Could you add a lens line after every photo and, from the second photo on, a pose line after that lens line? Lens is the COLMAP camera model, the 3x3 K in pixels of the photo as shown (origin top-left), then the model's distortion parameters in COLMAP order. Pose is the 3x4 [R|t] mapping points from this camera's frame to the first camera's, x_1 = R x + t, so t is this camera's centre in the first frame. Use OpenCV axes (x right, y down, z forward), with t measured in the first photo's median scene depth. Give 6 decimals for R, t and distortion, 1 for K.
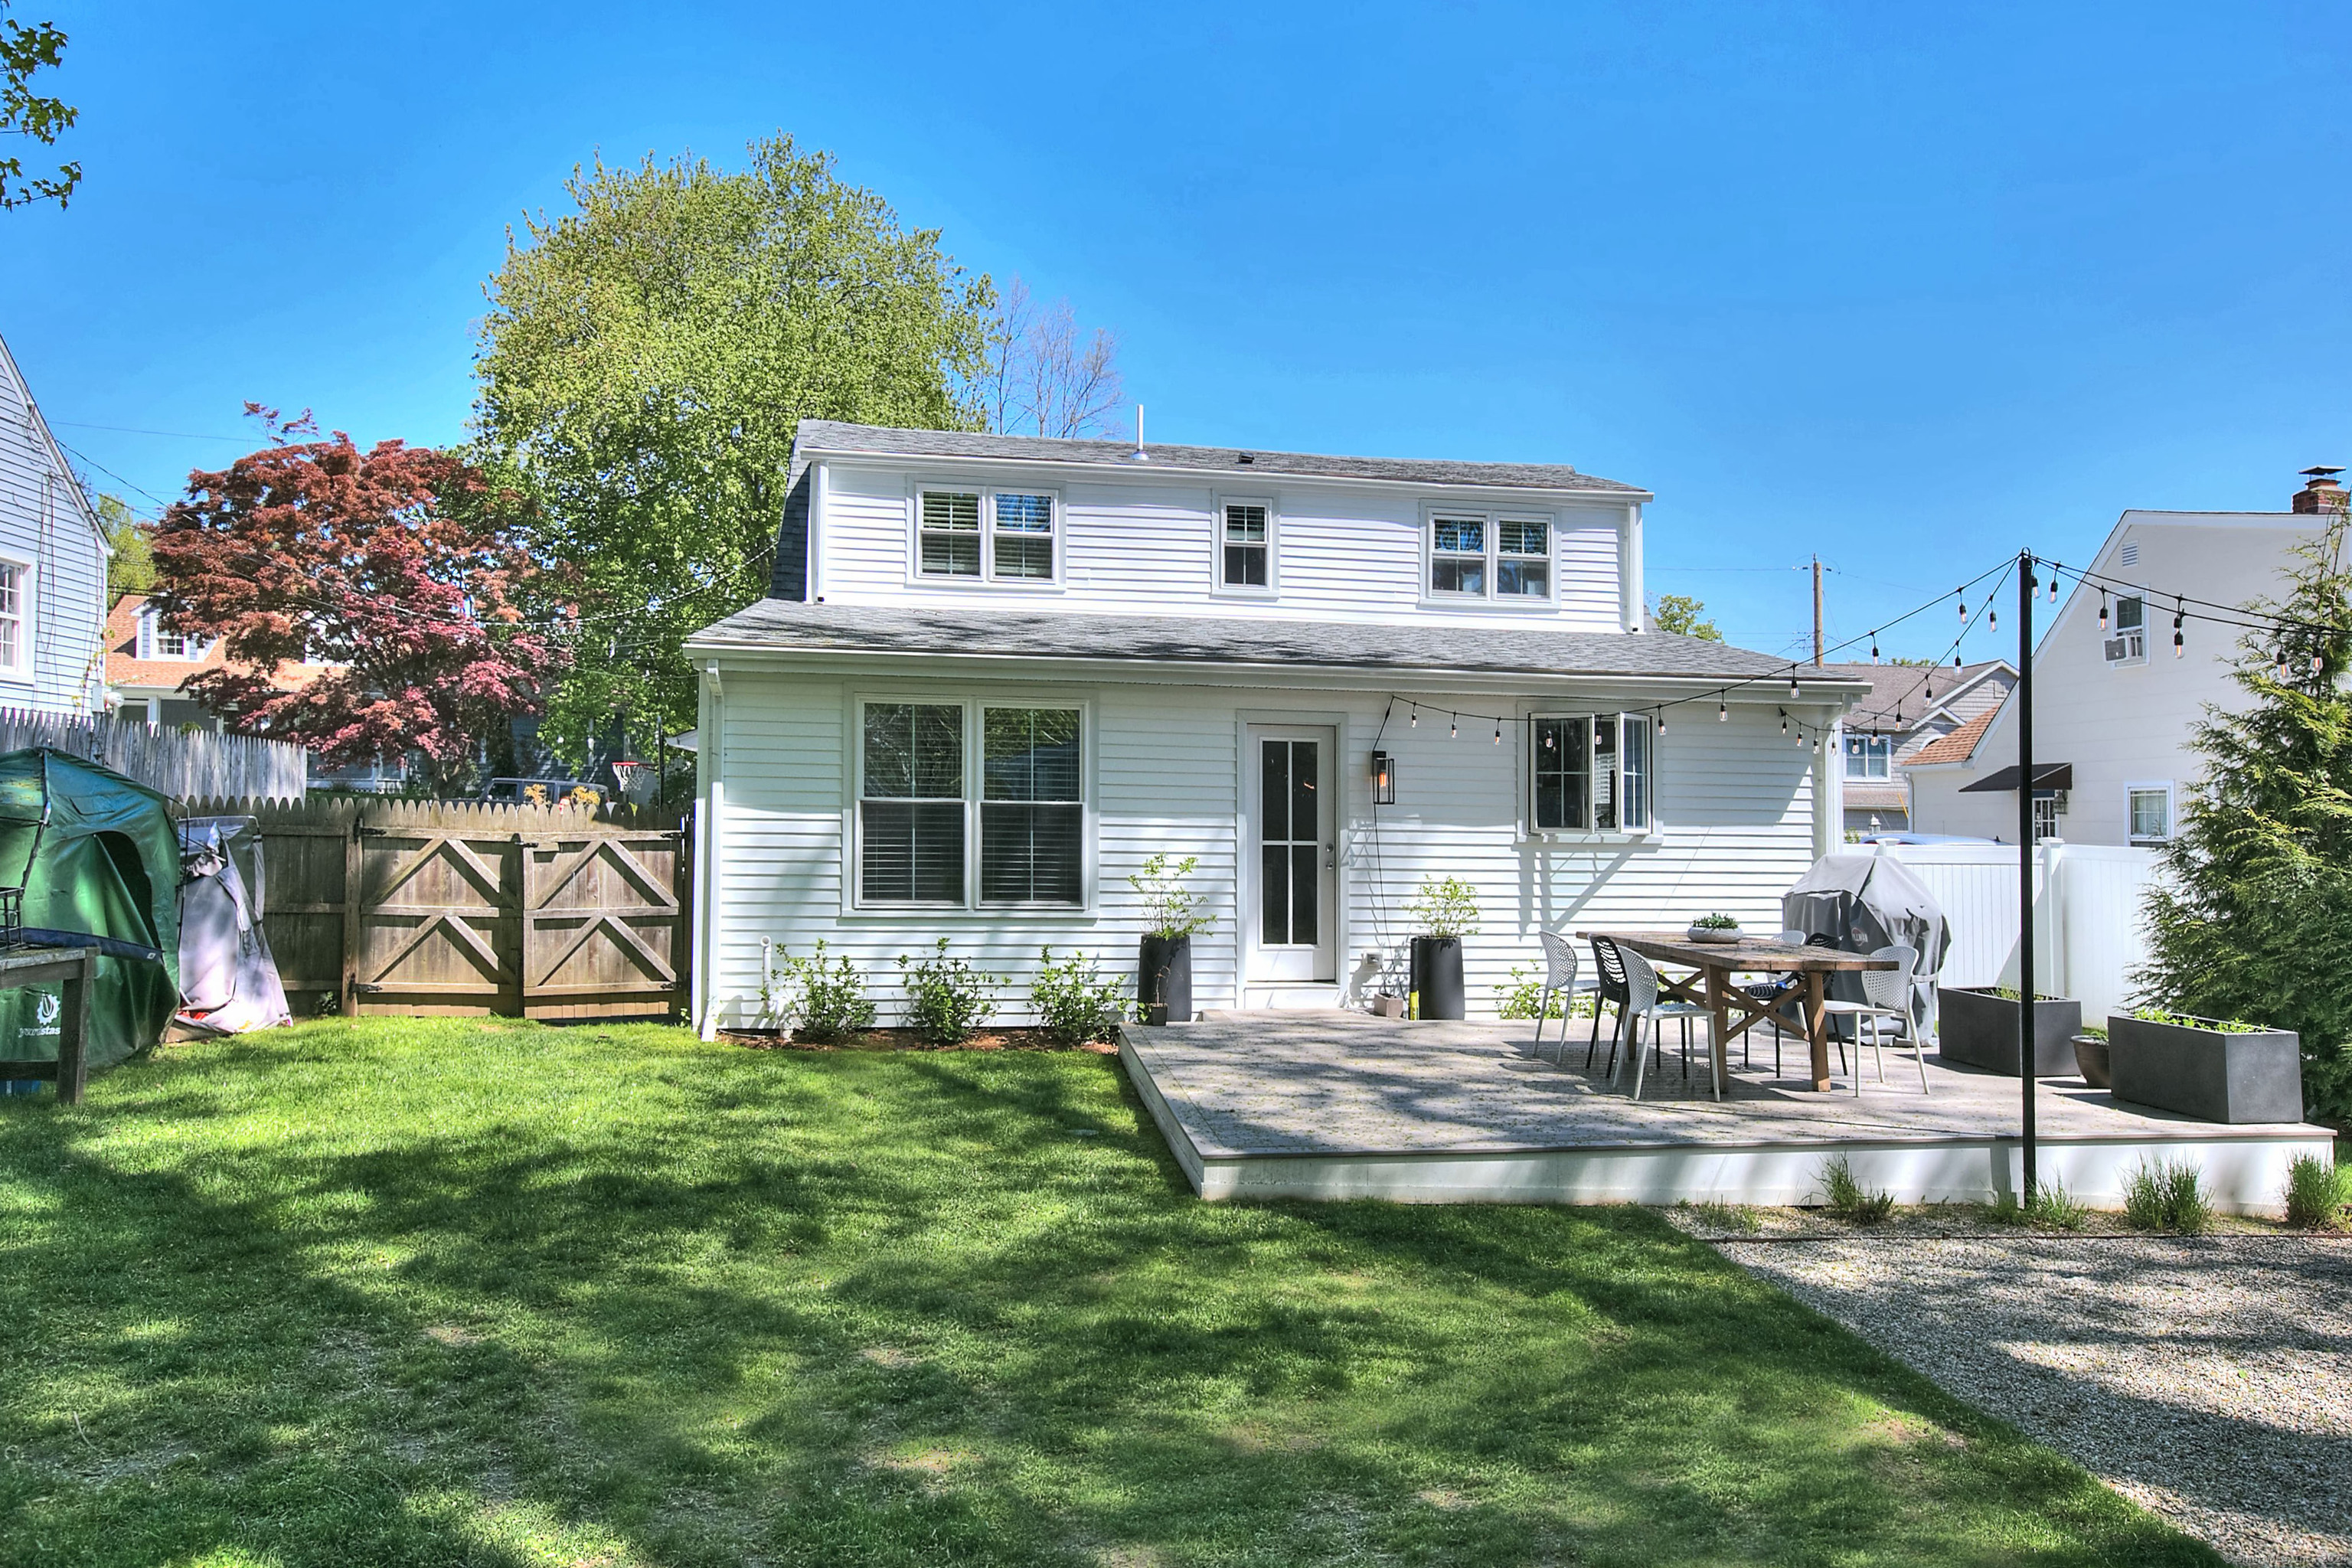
lens RADIAL K [[1625.6, 0, 1176.0], [0, 1625.6, 784.0], [0, 0, 1]] dist [-0.039268, 0.087578]
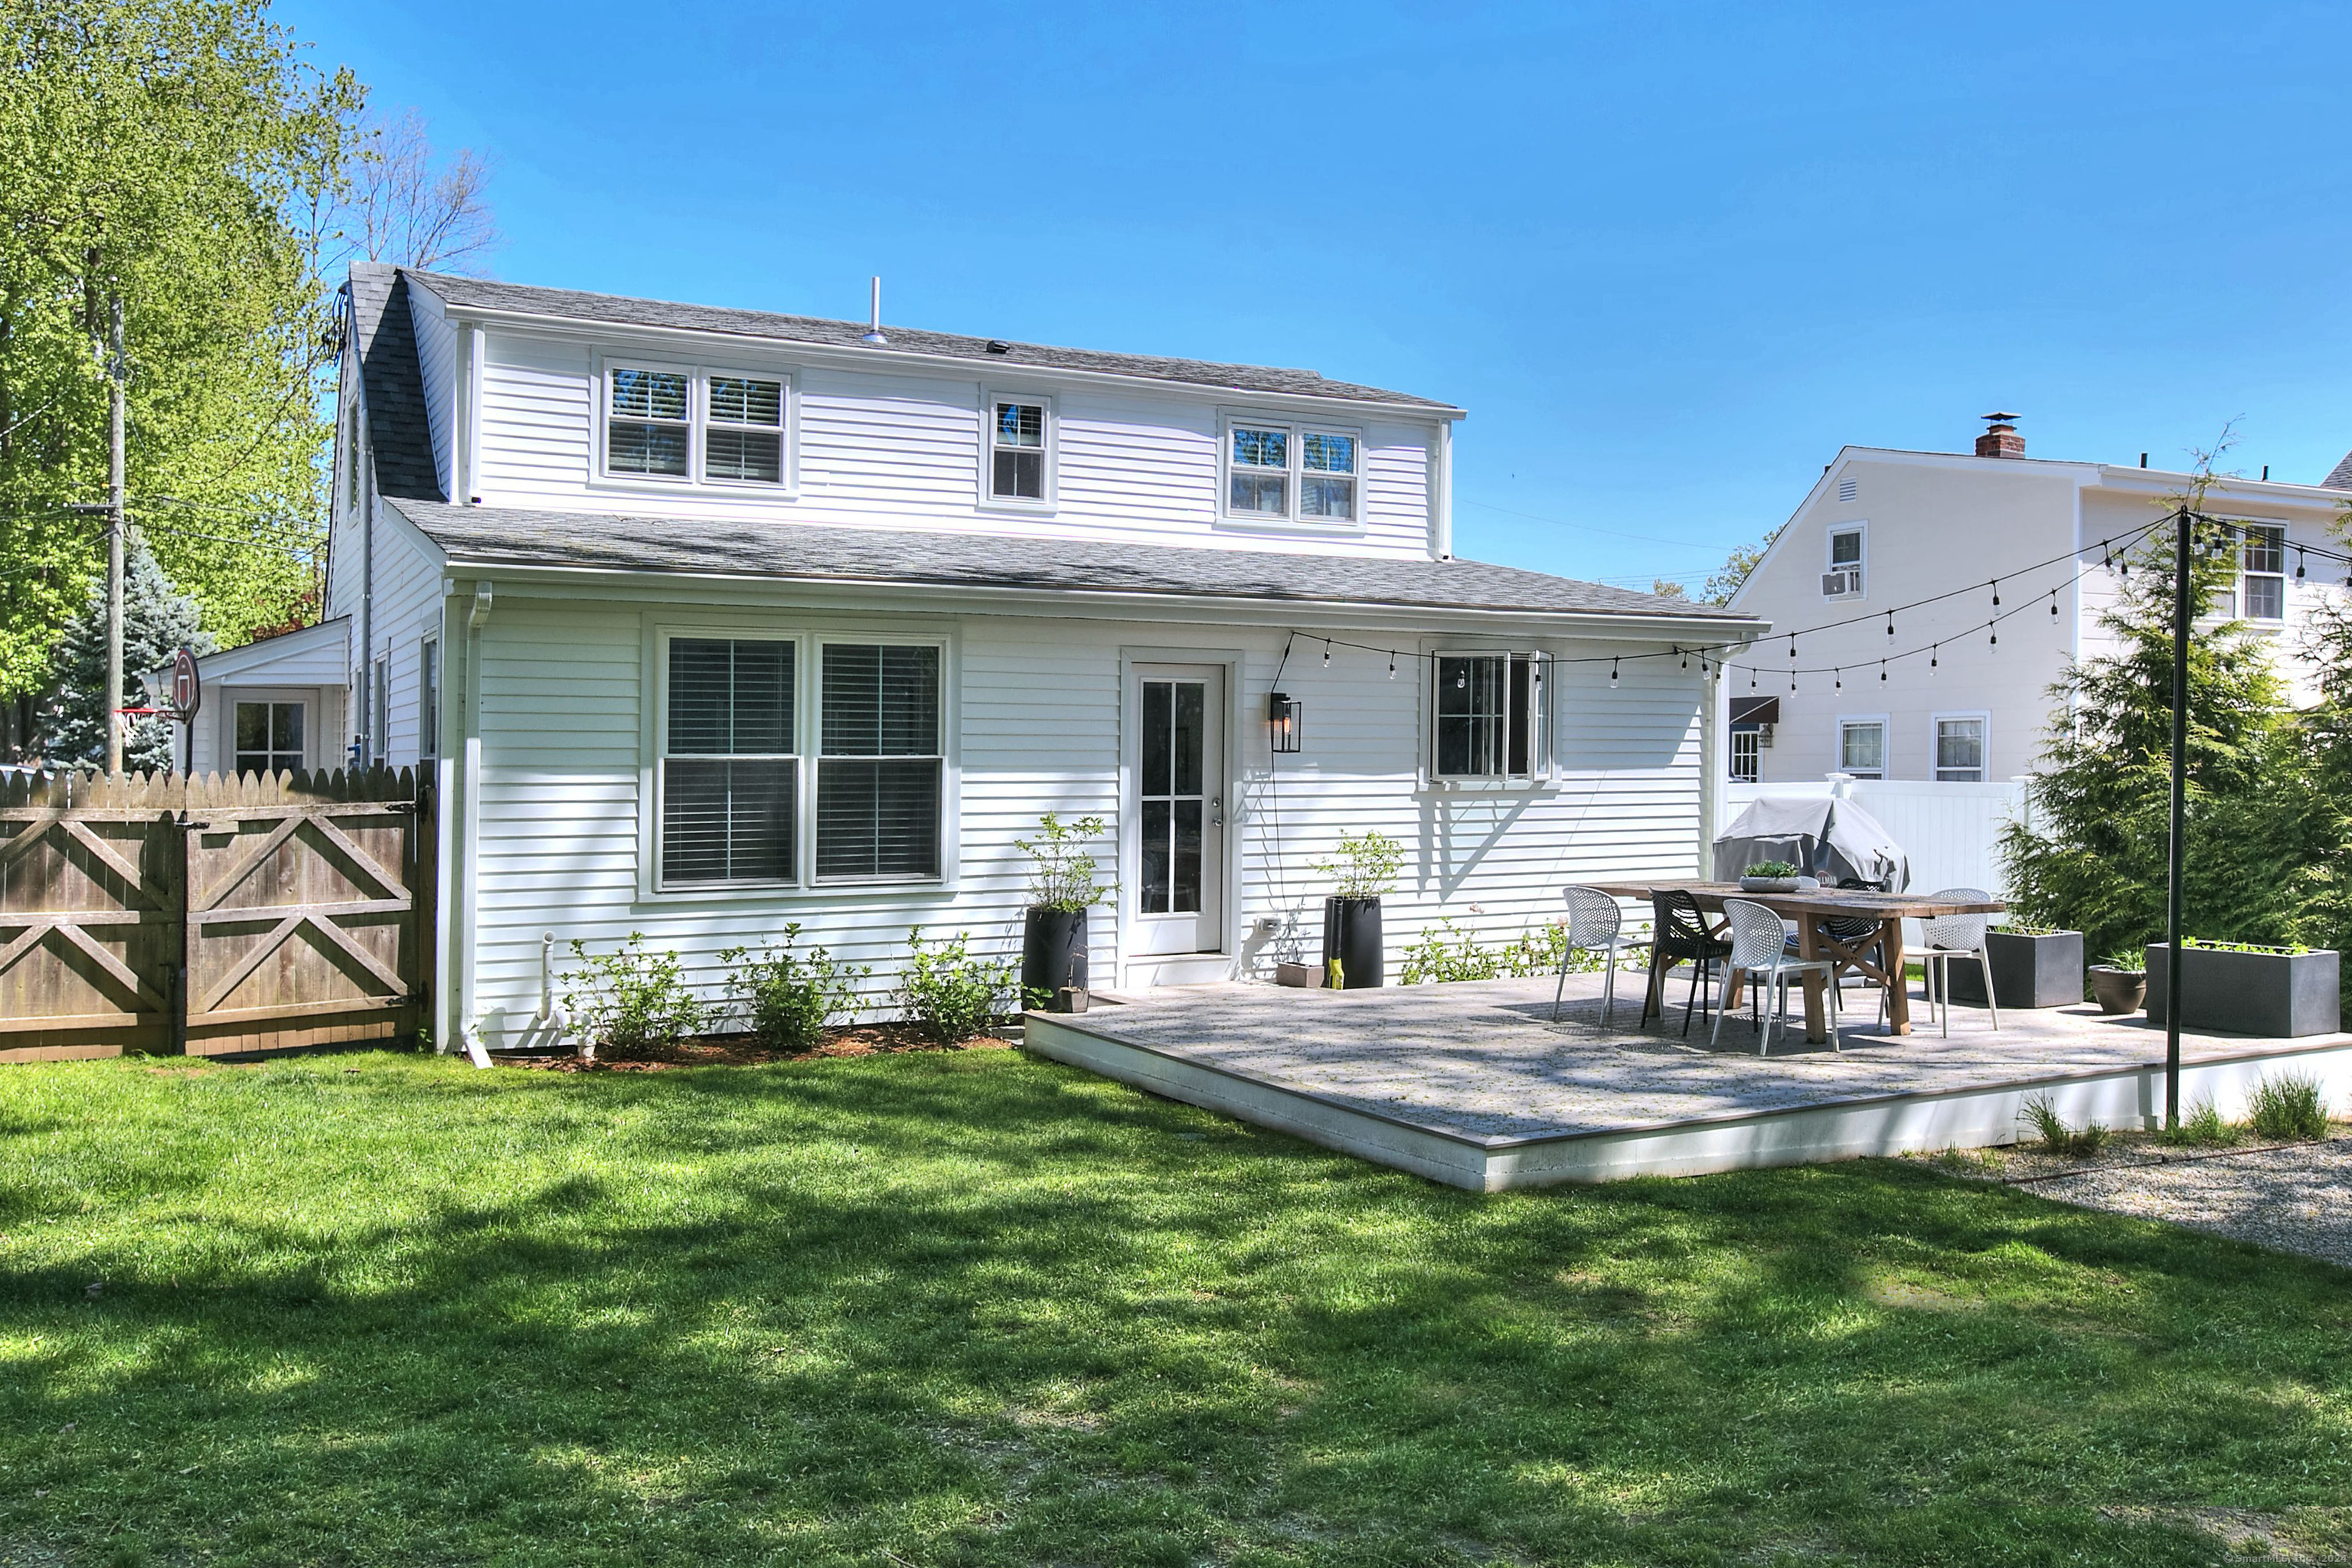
lens RADIAL K [[1903.2, 0, 1176.0], [0, 1903.2, 784.0], [0, 0, 1]] dist [-0.039251, 0.078193]
pose [[0.944769, -0.022182, 0.326986, -0.257018], [0.010531, 0.999246, 0.037360, -0.009456], [-0.327568, -0.031853, 0.944290, 0.023953]]
